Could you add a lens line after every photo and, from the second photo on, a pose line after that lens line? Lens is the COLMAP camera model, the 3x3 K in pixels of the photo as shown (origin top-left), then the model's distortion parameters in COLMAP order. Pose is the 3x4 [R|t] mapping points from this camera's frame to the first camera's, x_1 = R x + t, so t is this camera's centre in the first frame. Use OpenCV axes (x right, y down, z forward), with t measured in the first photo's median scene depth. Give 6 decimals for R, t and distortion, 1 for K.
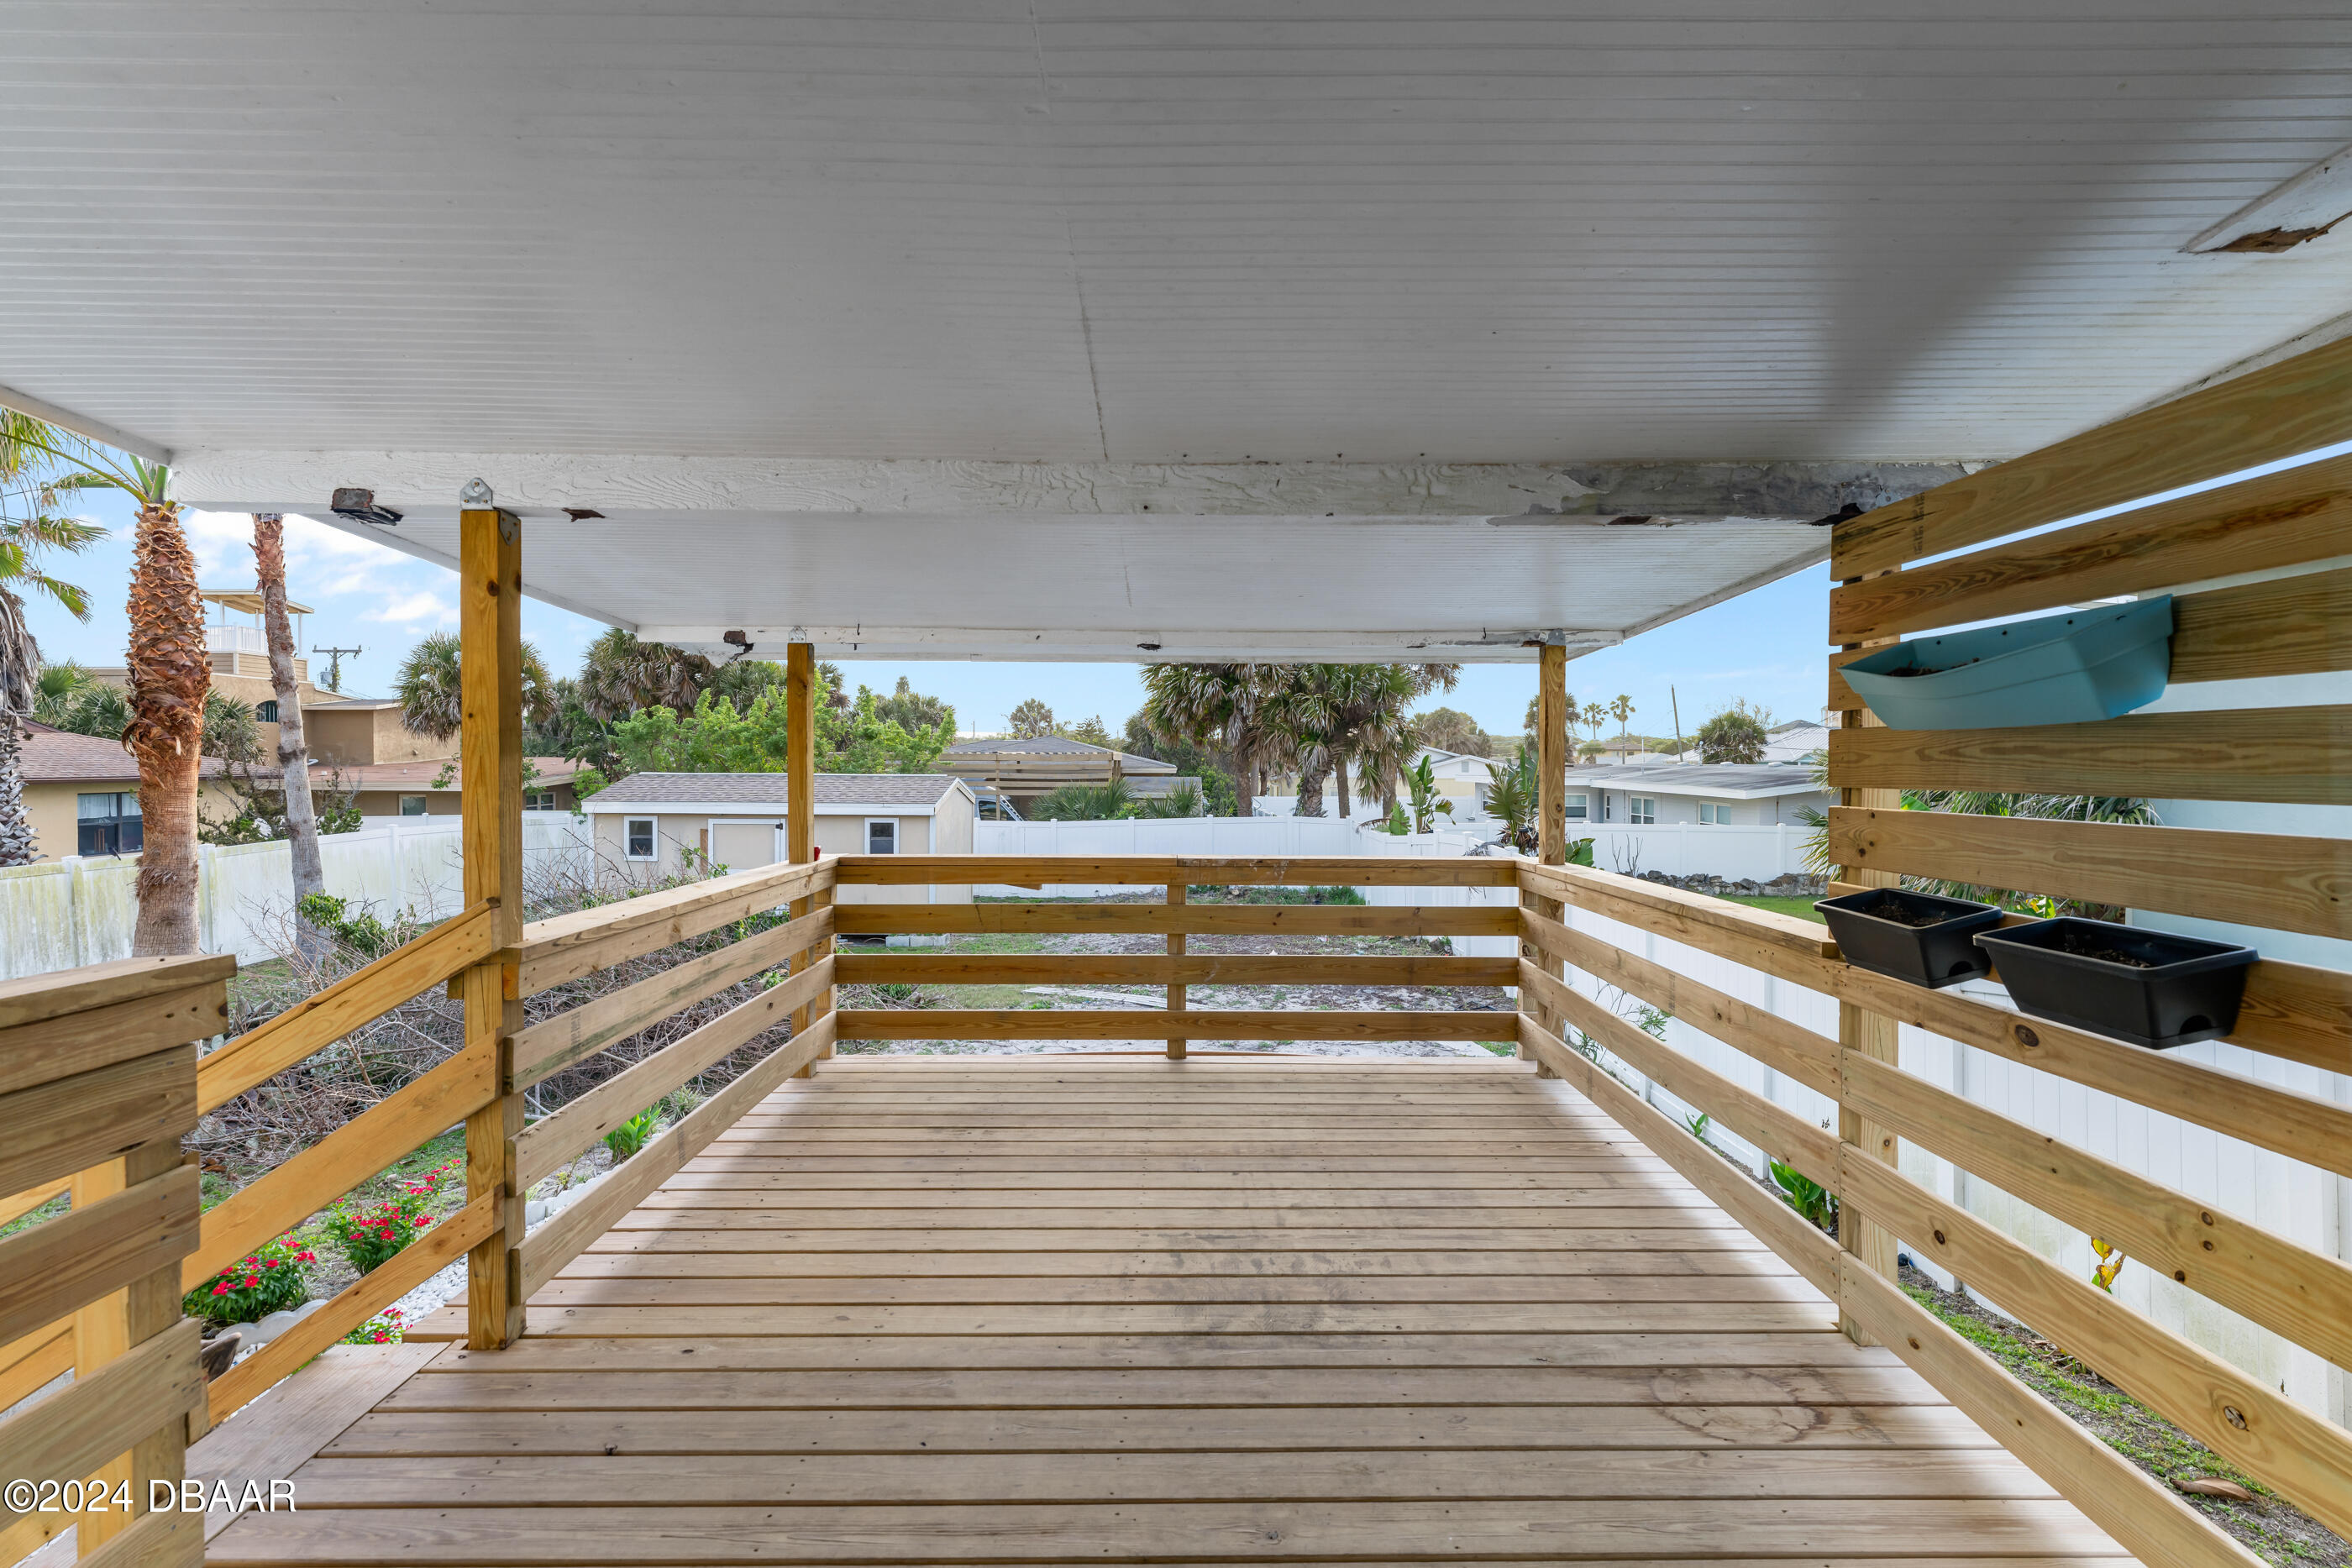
lens RADIAL K [[1075.0, 0, 1177.4], [0, 1075.0, 777.2], [0, 0, 1]] dist [-0.000047, 0.000235]
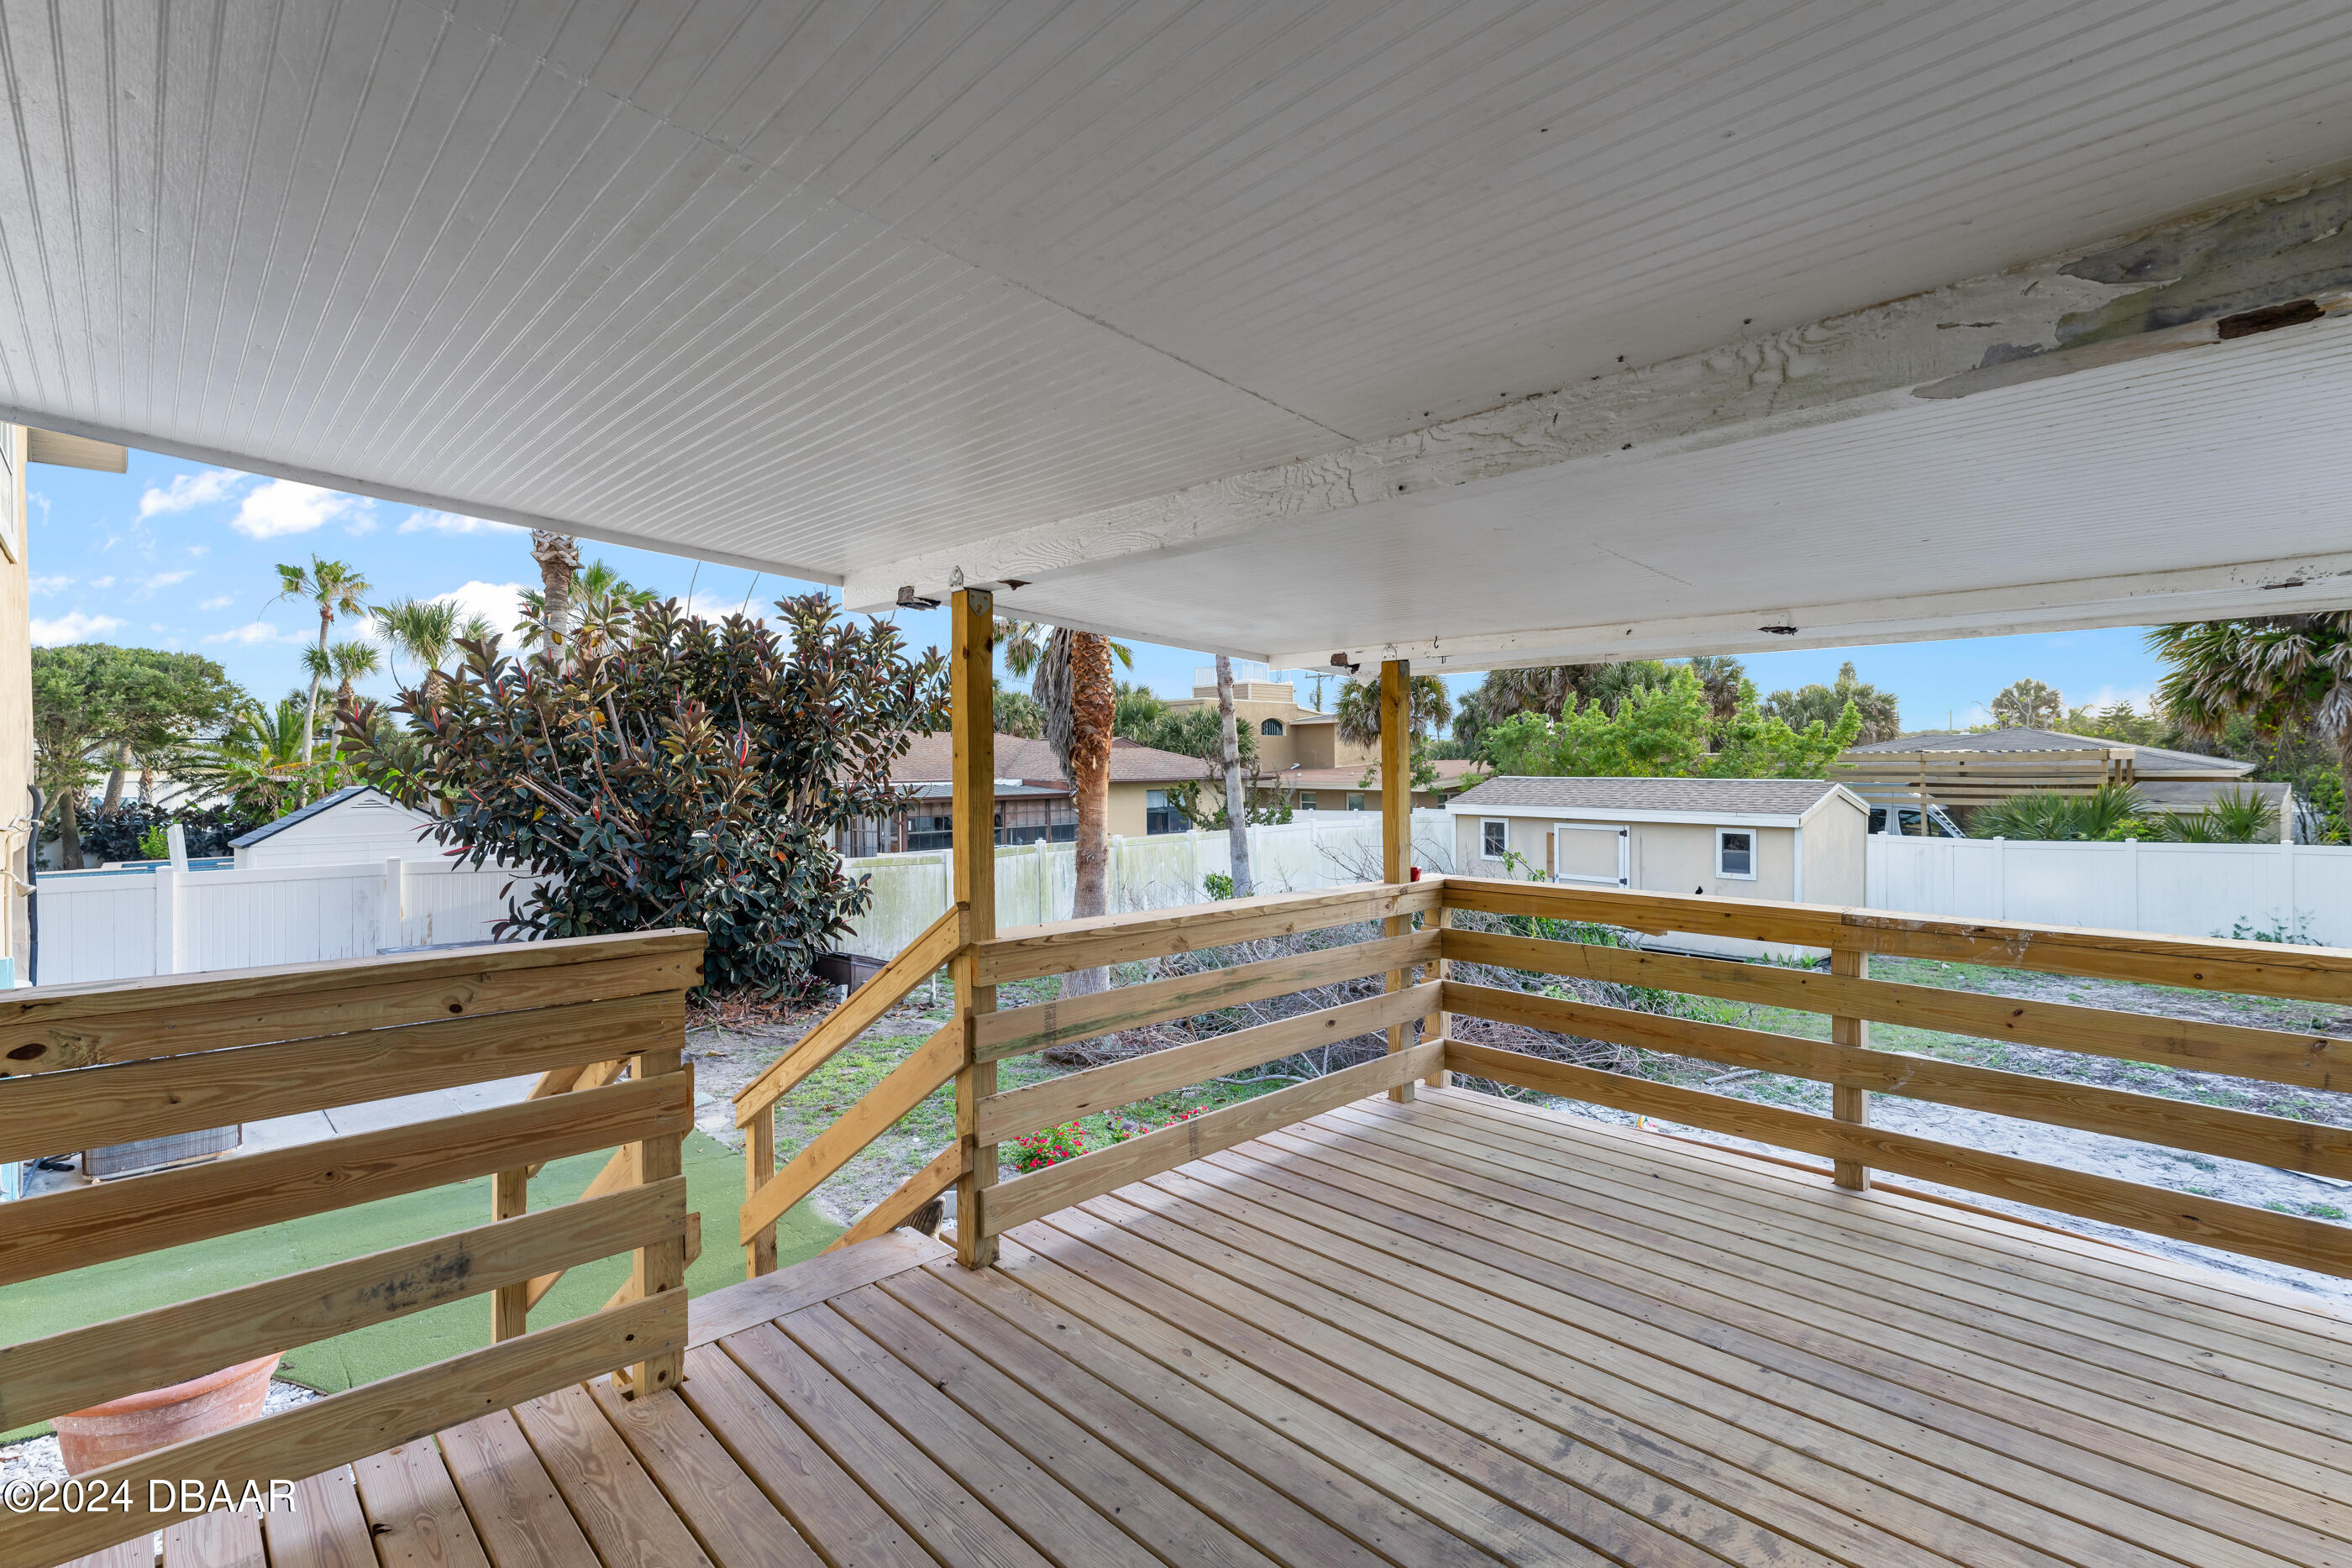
lens RADIAL K [[1084.5, 0, 1167.9], [0, 1084.5, 771.0], [0, 0, 1]] dist [0.003201, -0.000175]
pose [[0.688409, -0.002033, -0.725320, 0.249114], [-0.002277, 0.999985, -0.004963, -0.019168], [0.725319, 0.005068, 0.688394, 0.177214]]
